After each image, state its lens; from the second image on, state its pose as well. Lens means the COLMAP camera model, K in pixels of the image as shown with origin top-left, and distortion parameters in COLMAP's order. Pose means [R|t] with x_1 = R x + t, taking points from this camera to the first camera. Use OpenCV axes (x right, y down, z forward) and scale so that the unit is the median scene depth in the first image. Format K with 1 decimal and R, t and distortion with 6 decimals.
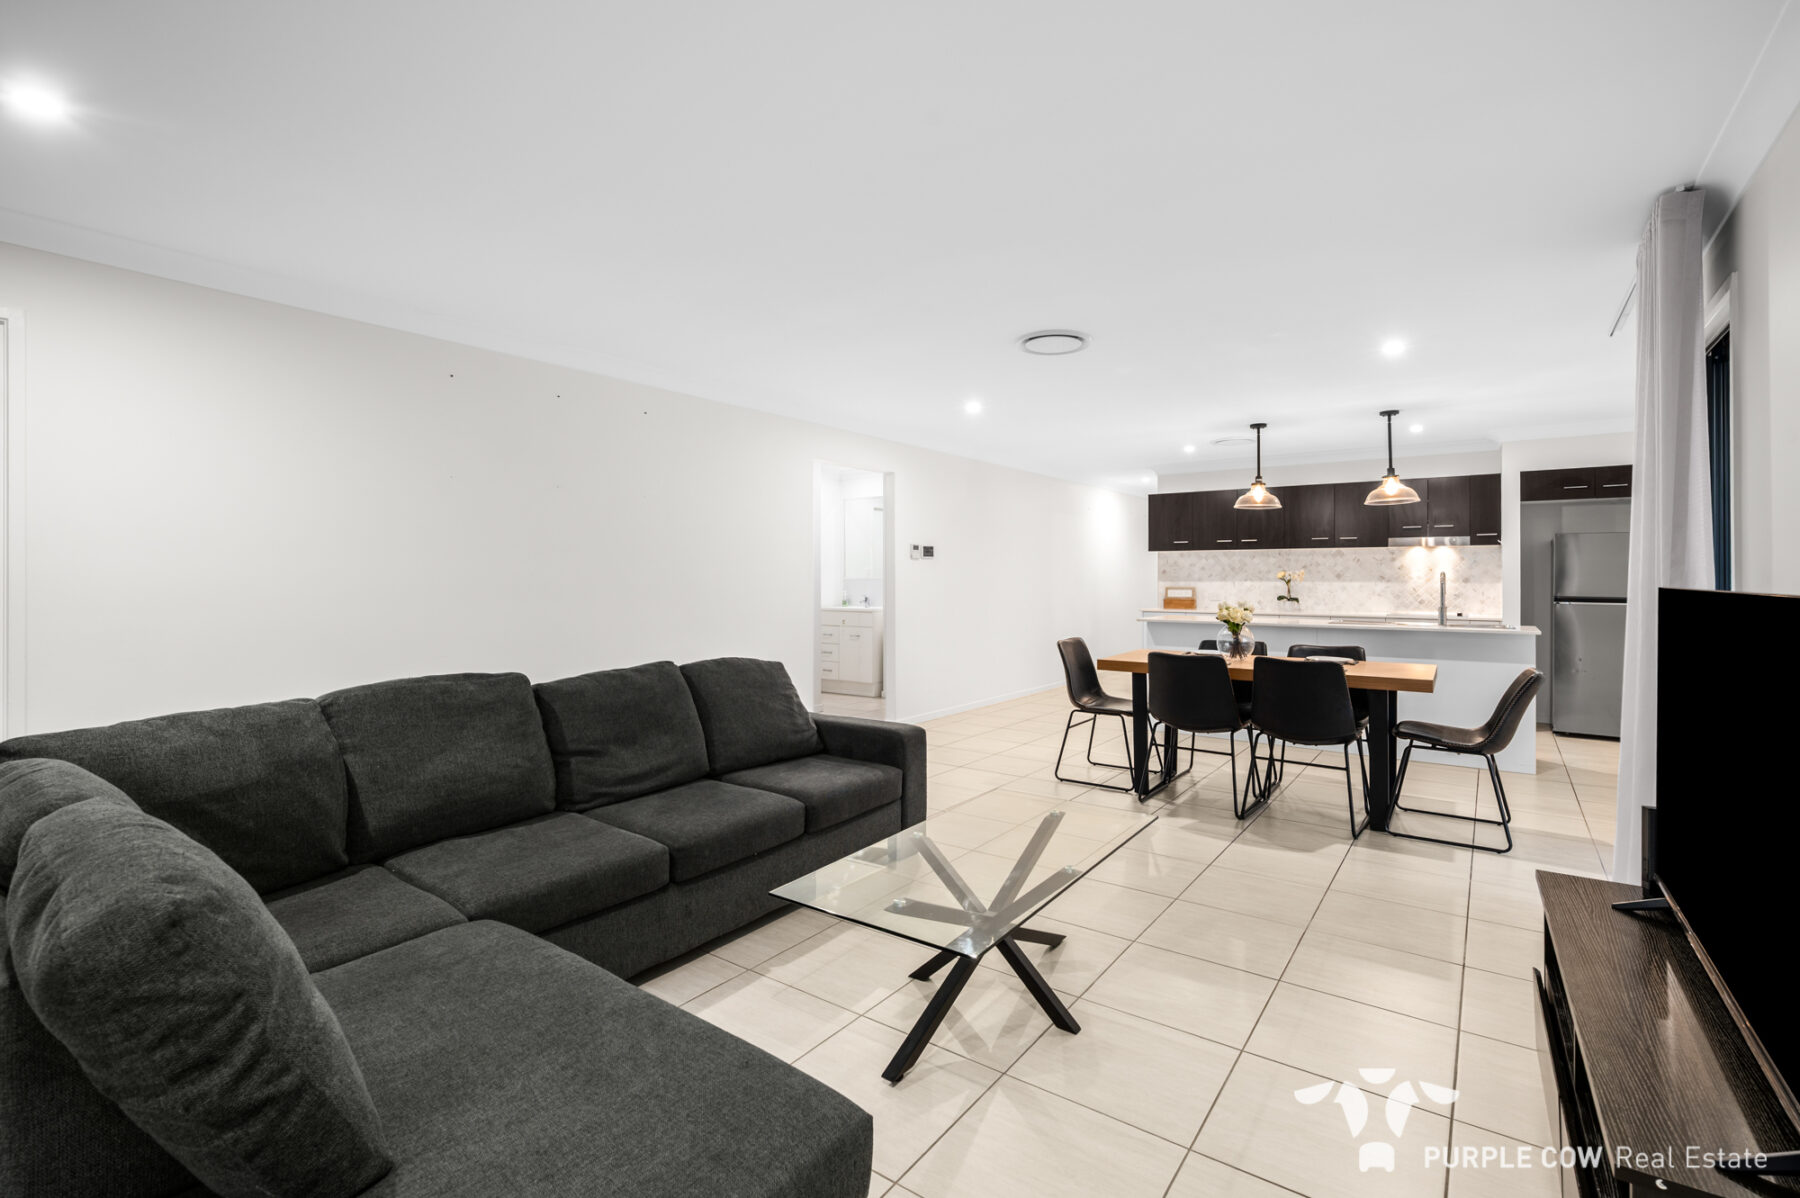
lens RADIAL K [[796.3, 0, 906.4], [0, 796.3, 585.8], [0, 0, 1]] dist [-0.004124, -0.000037]
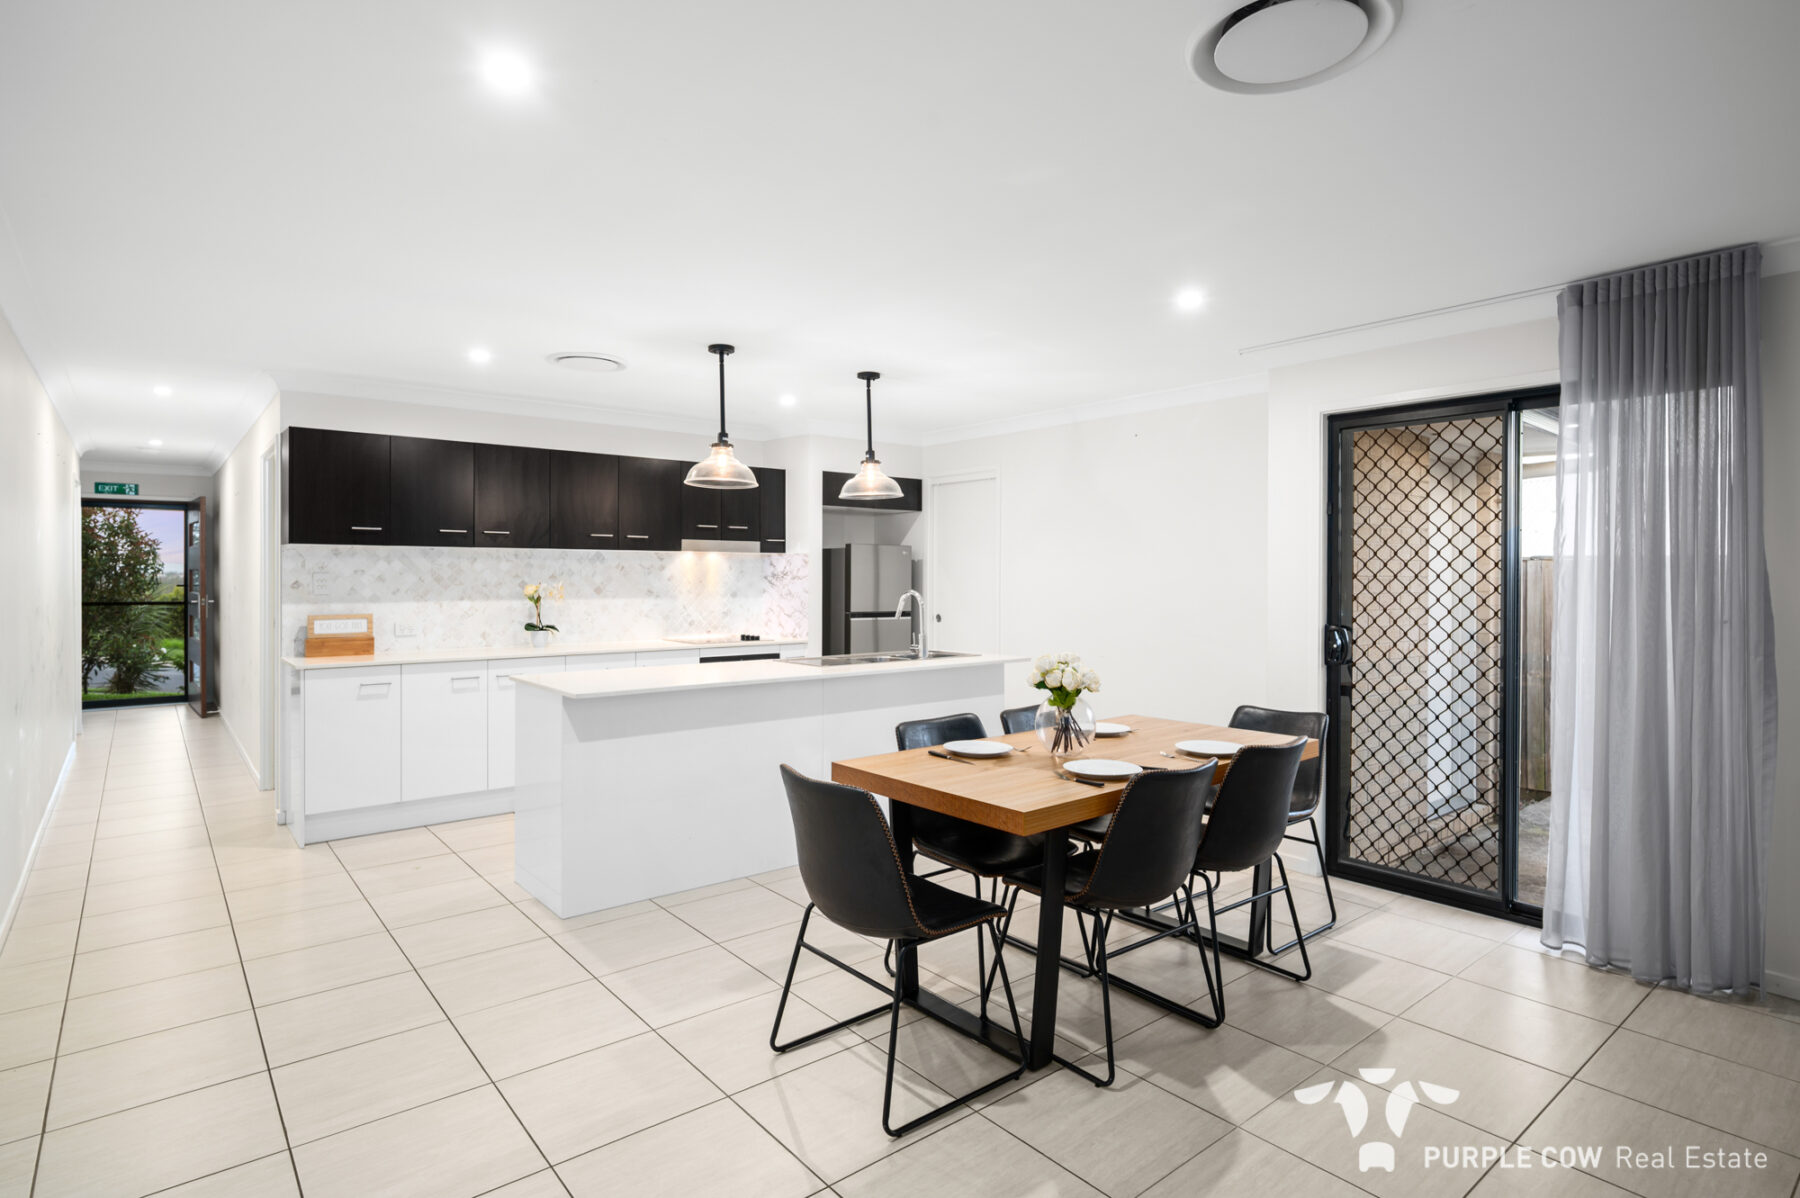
lens RADIAL K [[940.7, 0, 902.1], [0, 940.7, 579.6], [0, 0, 1]] dist [0.003411, -0.001584]
pose [[0.265052, -0.009608, 0.964186, -0.212872], [0.003821, 0.999953, 0.008914, -0.035154], [-0.964226, 0.001321, 0.265077, 0.673881]]
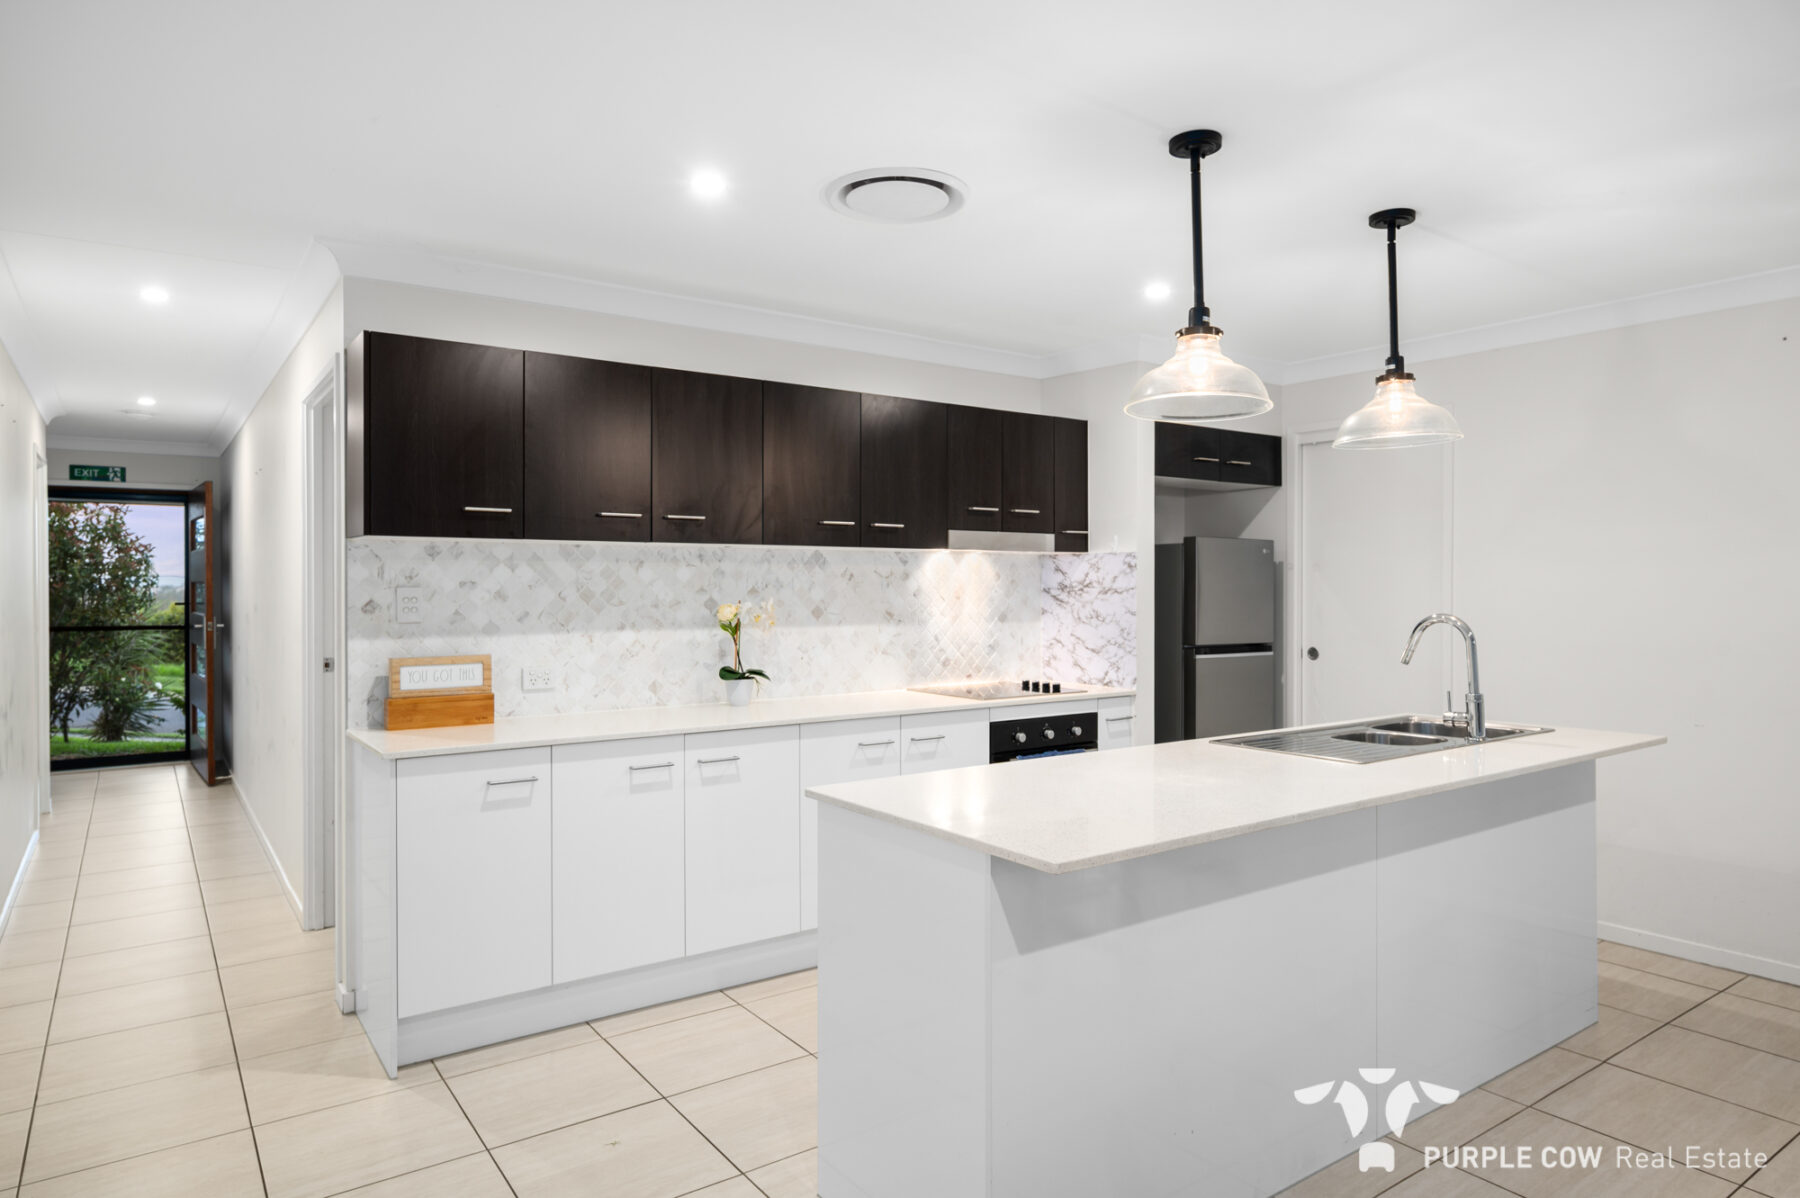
lens RADIAL K [[1086.6, 0, 893.3], [0, 1086.6, 592.4], [0, 0, 1]] dist [0.003385, 0.000876]
pose [[0.333099, -0.011776, 0.942818, 0.007113], [0.007902, 0.999922, 0.009698, -0.035911], [-0.942859, 0.004219, 0.333166, 0.969143]]
